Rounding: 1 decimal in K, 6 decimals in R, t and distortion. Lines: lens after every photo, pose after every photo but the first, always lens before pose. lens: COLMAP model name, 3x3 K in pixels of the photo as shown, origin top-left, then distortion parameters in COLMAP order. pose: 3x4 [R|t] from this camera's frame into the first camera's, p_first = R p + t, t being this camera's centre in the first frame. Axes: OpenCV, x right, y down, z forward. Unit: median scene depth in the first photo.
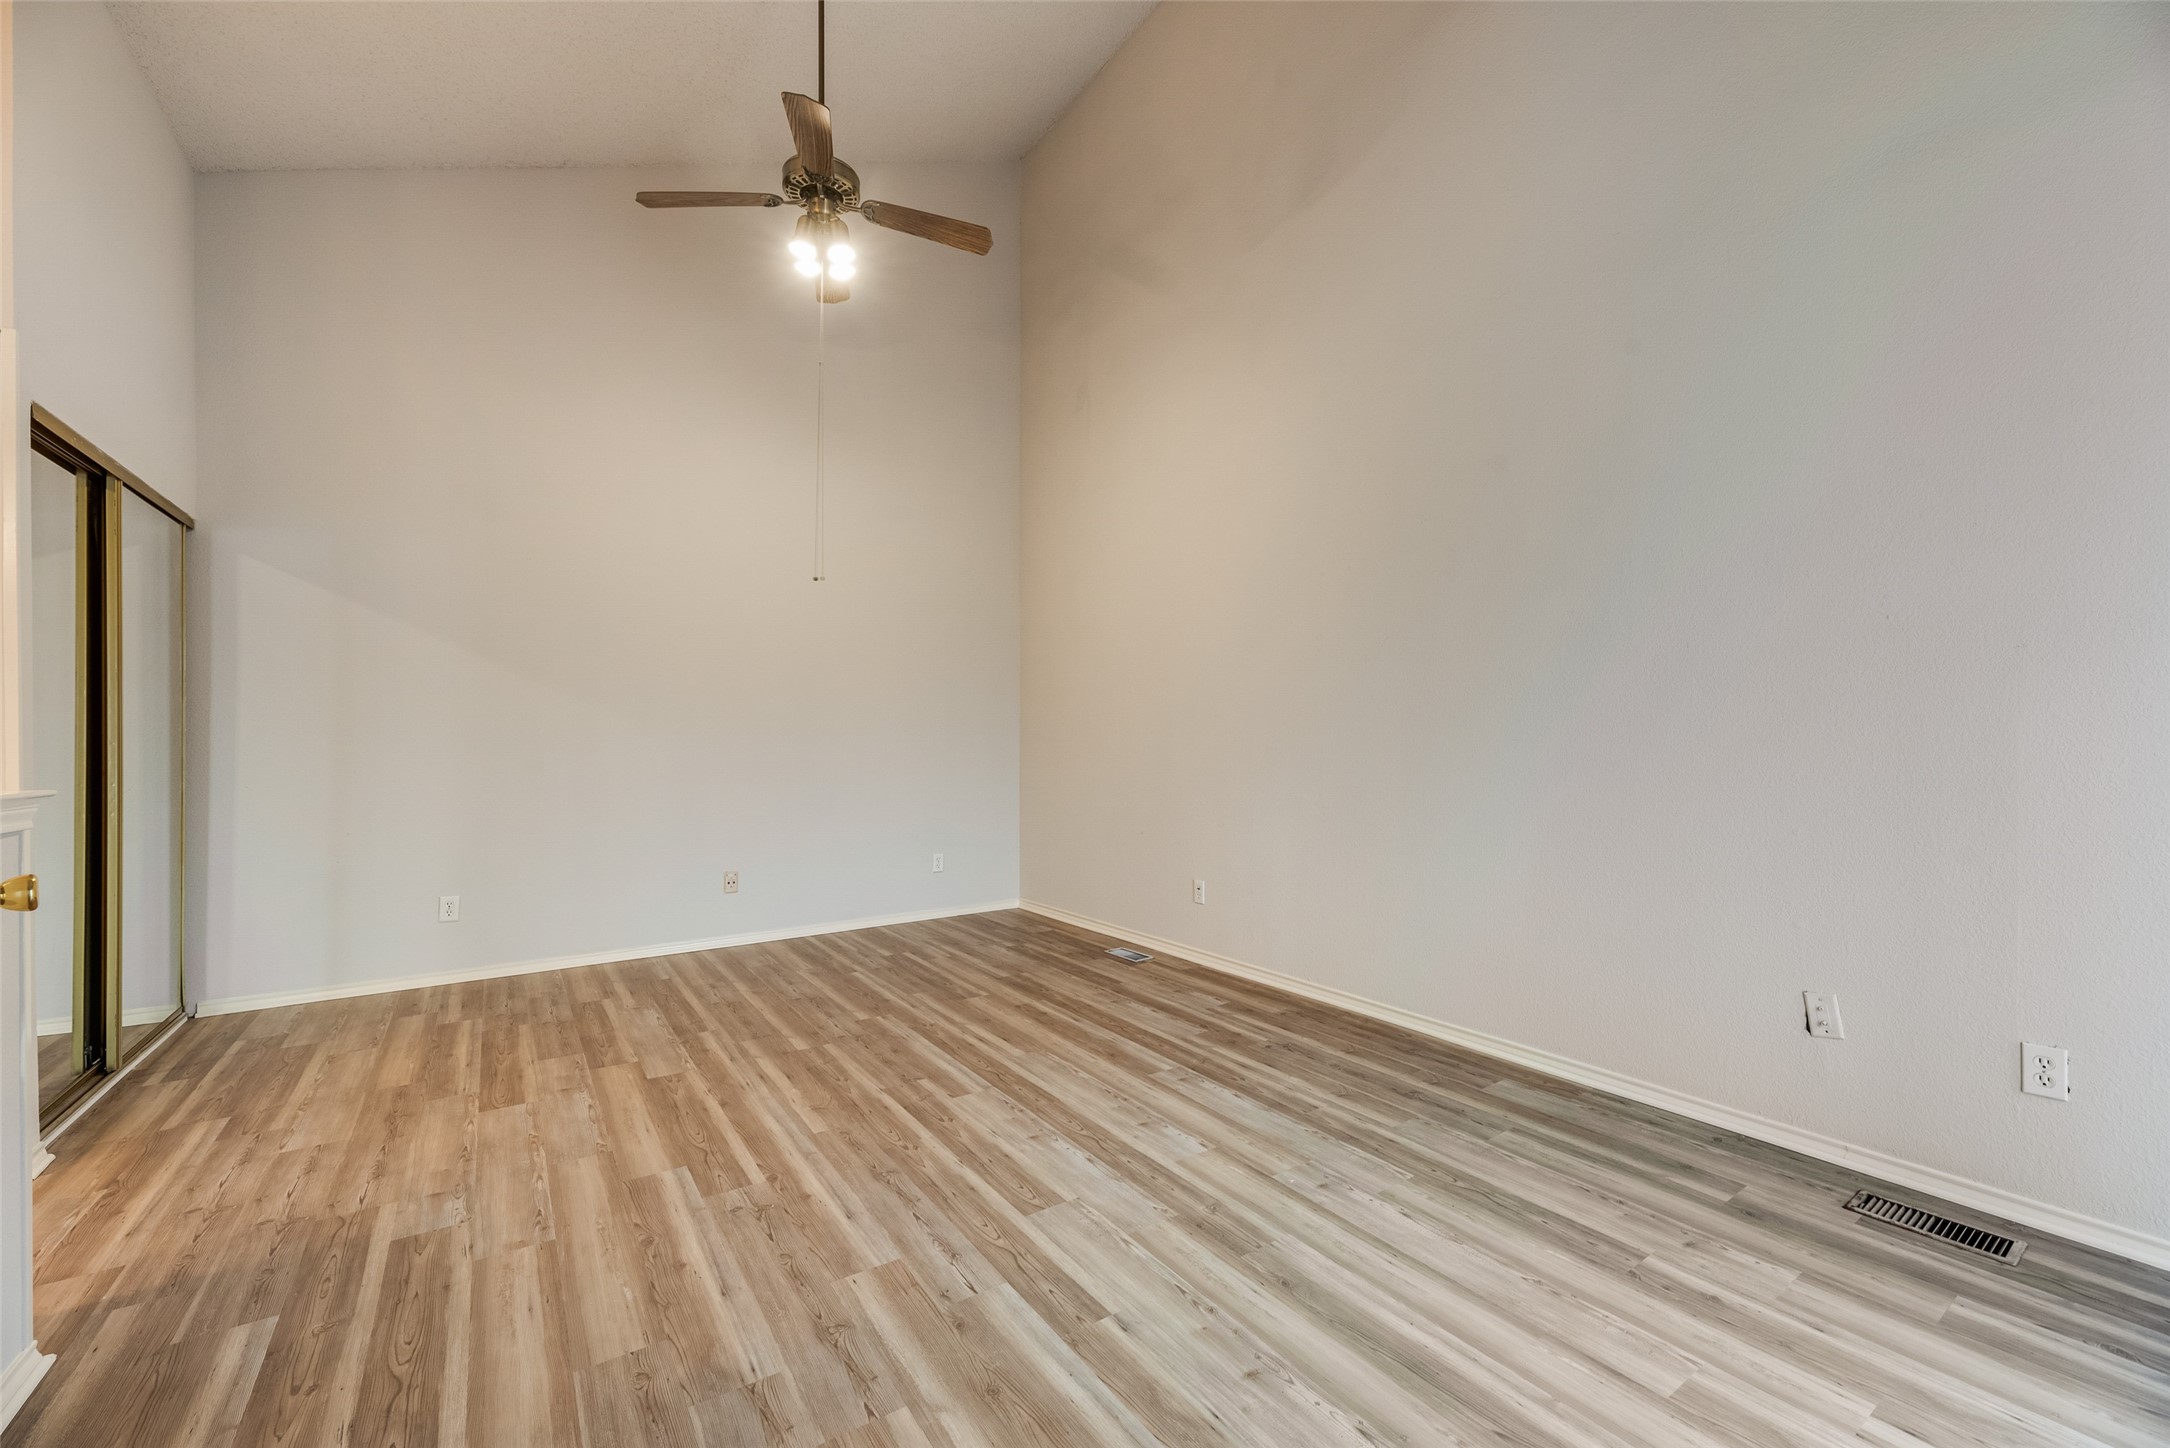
lens RADIAL K [[904.6, 0, 1100.2], [0, 904.6, 753.0], [0, 0, 1]] dist [-0.000239, -0.003511]
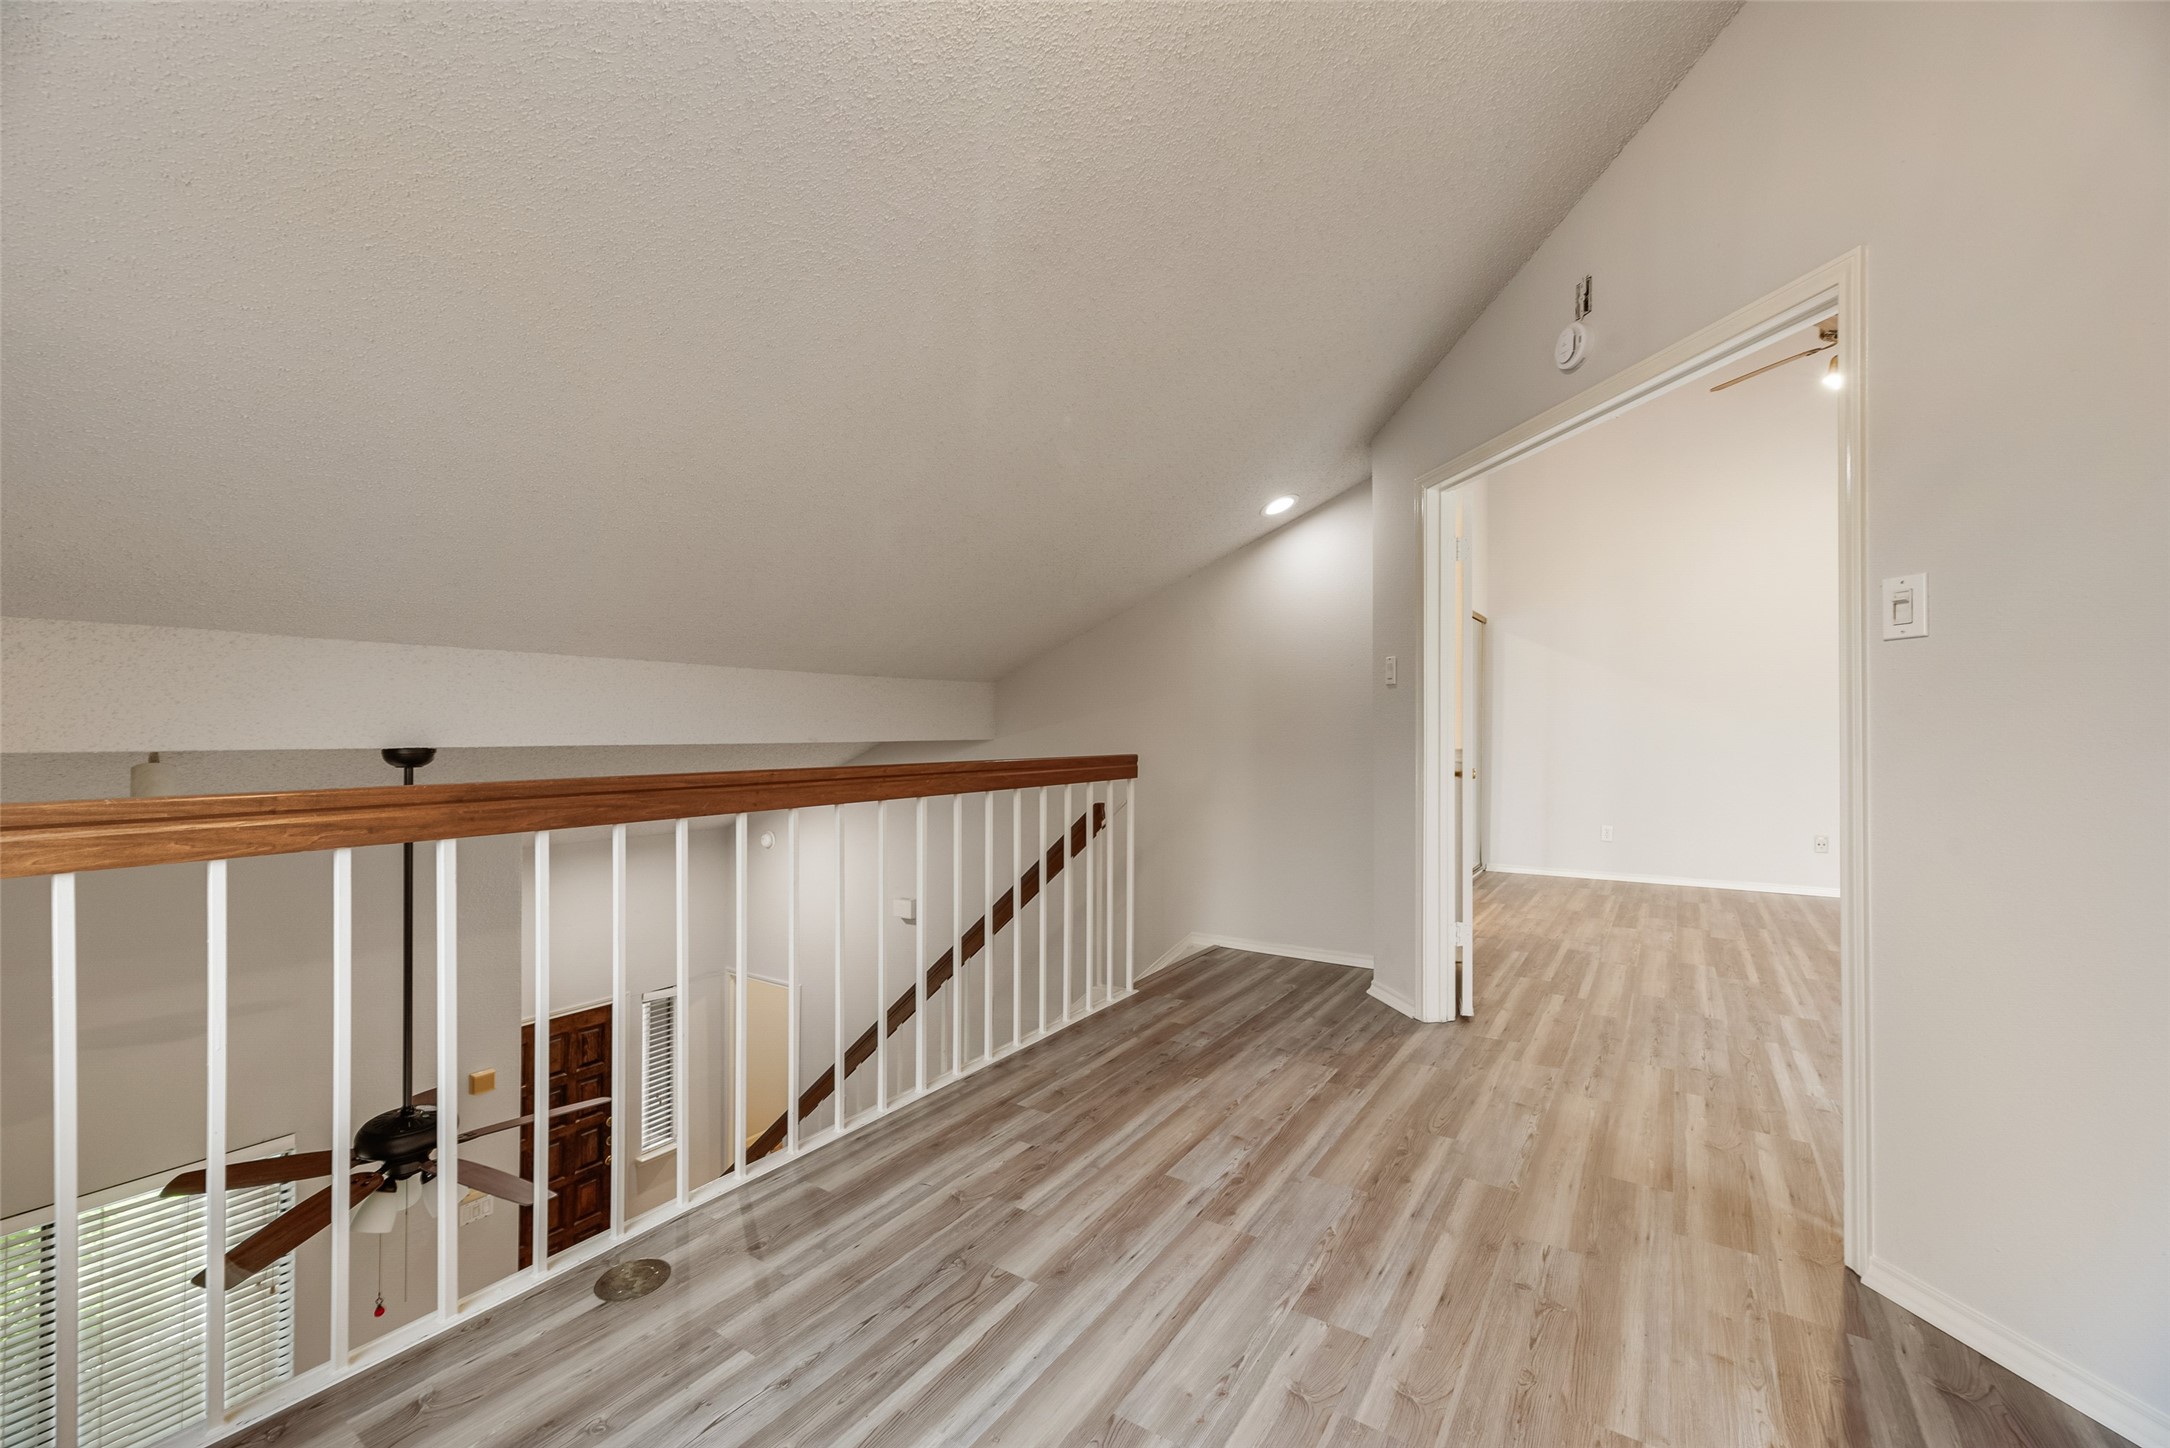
lens RADIAL K [[904.6, 0, 1100.2], [0, 904.6, 753.0], [0, 0, 1]] dist [-0.000239, -0.003511]
pose [[0.400076, 0.015731, -0.916347, 0.624219], [-0.003252, 0.999871, 0.015745, 0.008139], [0.916476, -0.003319, 0.400076, -0.752711]]
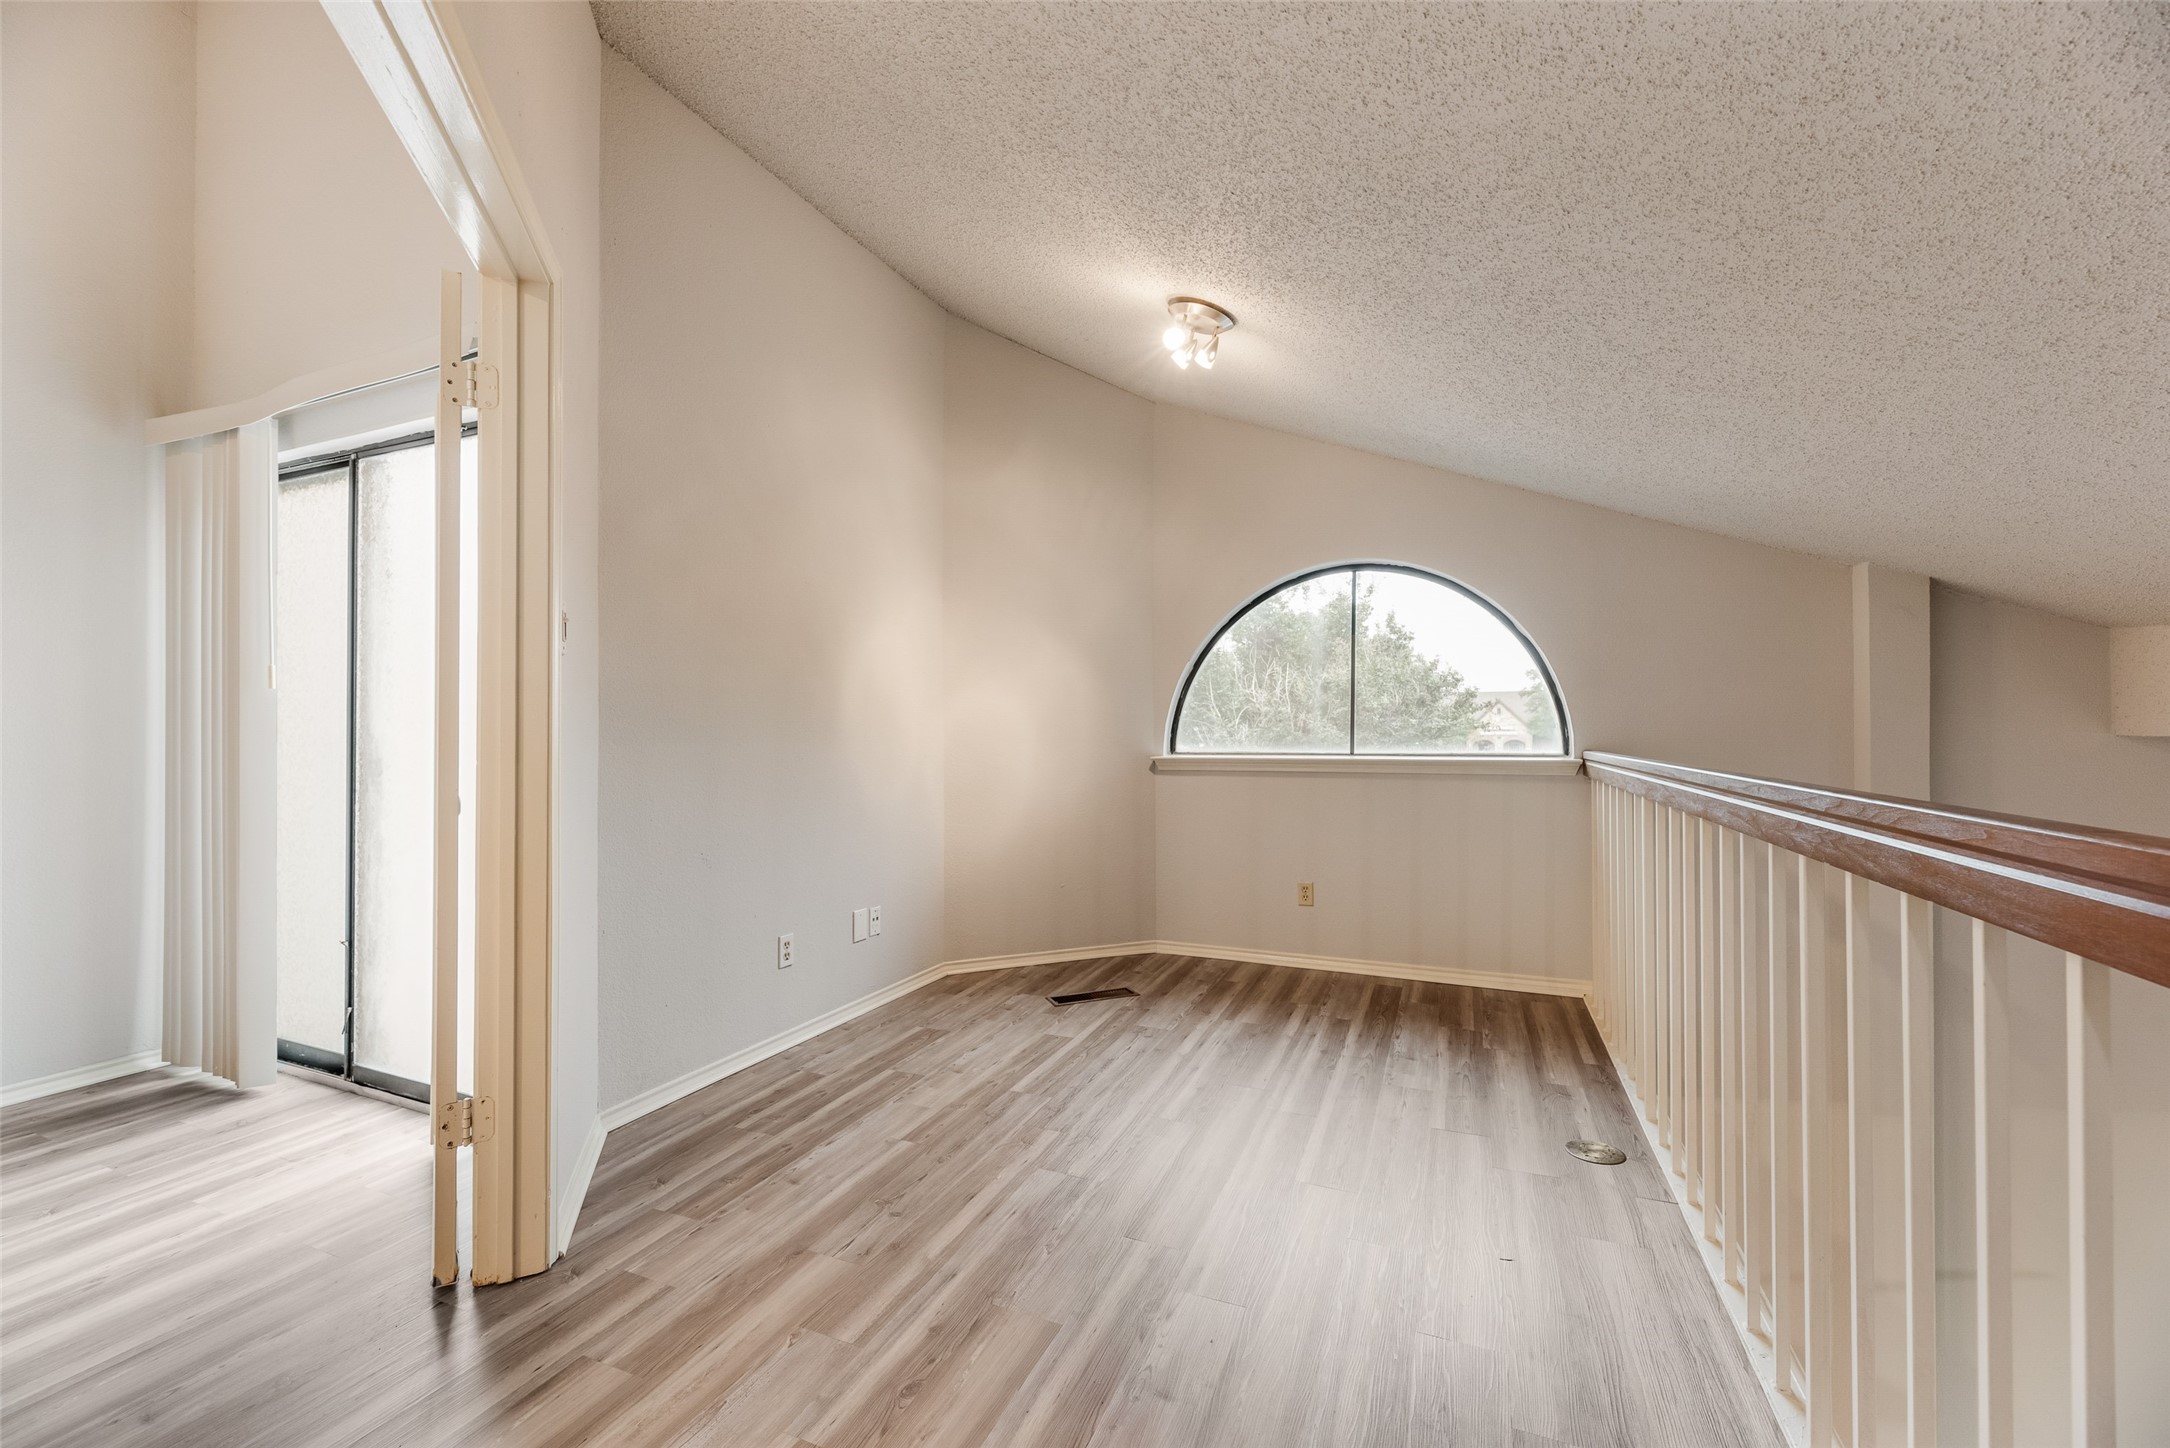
lens RADIAL K [[882.5, 0, 1088.8], [0, 882.5, 722.9], [0, 0, 1]] dist [-0.000041, 0.000372]
pose [[-0.548760, 0.008913, 0.835932, -0.587530], [0.014570, 0.999893, -0.001096, -0.005750], [-0.835853, 0.011578, -0.548832, 0.073900]]
